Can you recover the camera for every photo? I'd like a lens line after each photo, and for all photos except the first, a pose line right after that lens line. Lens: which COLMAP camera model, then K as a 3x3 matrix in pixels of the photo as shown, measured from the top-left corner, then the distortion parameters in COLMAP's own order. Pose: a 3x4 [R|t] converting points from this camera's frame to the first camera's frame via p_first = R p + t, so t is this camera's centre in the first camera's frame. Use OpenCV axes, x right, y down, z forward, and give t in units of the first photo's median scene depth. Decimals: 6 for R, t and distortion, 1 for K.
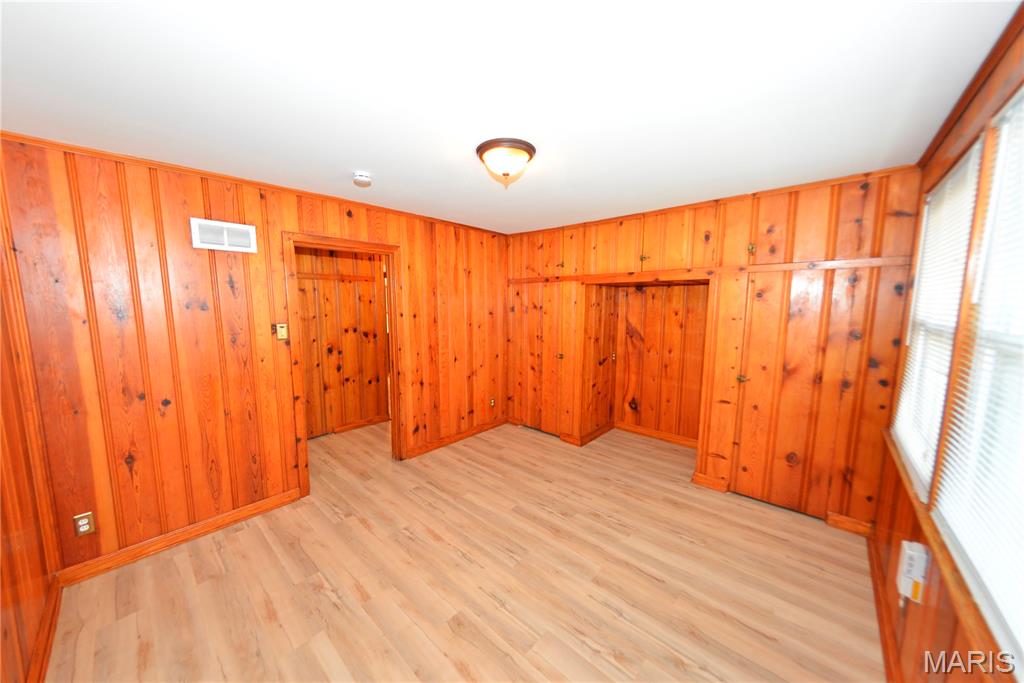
lens RADIAL K [[349.9, 0, 510.7], [0, 349.9, 342.2], [0, 0, 1]] dist [-0.001615, -0.000134]
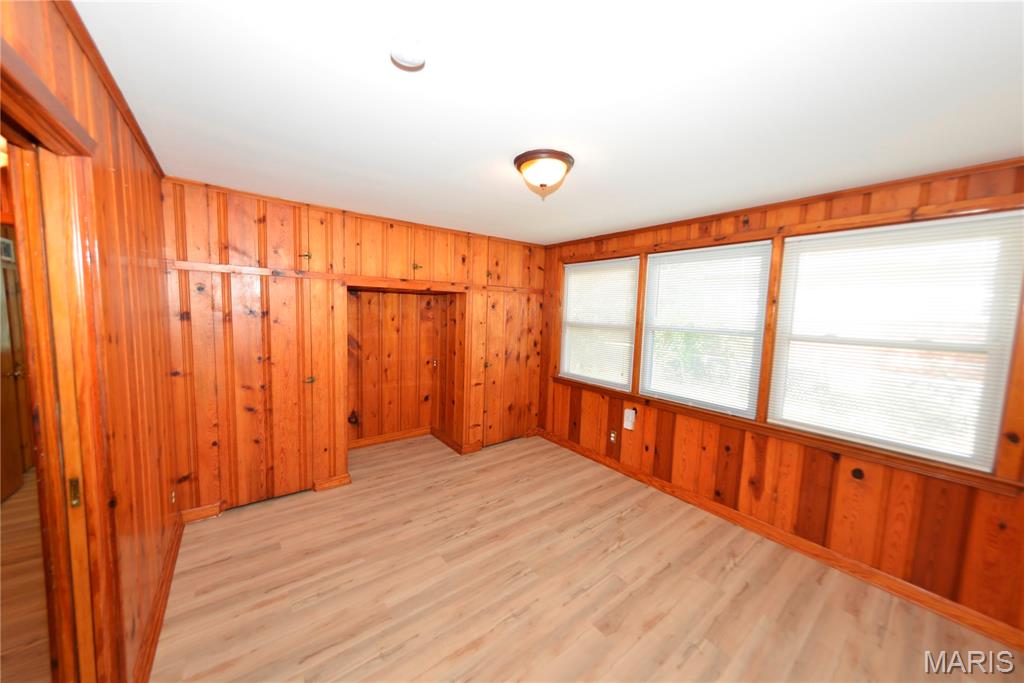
lens RADIAL K [[349.9, 0, 510.7], [0, 349.9, 342.2], [0, 0, 1]] dist [-0.001615, -0.000134]
pose [[0.179746, -0.084251, 0.980099, -0.688000], [0.083226, 0.994056, 0.070187, -0.076659], [-0.980186, 0.068954, 0.185689, 0.619123]]
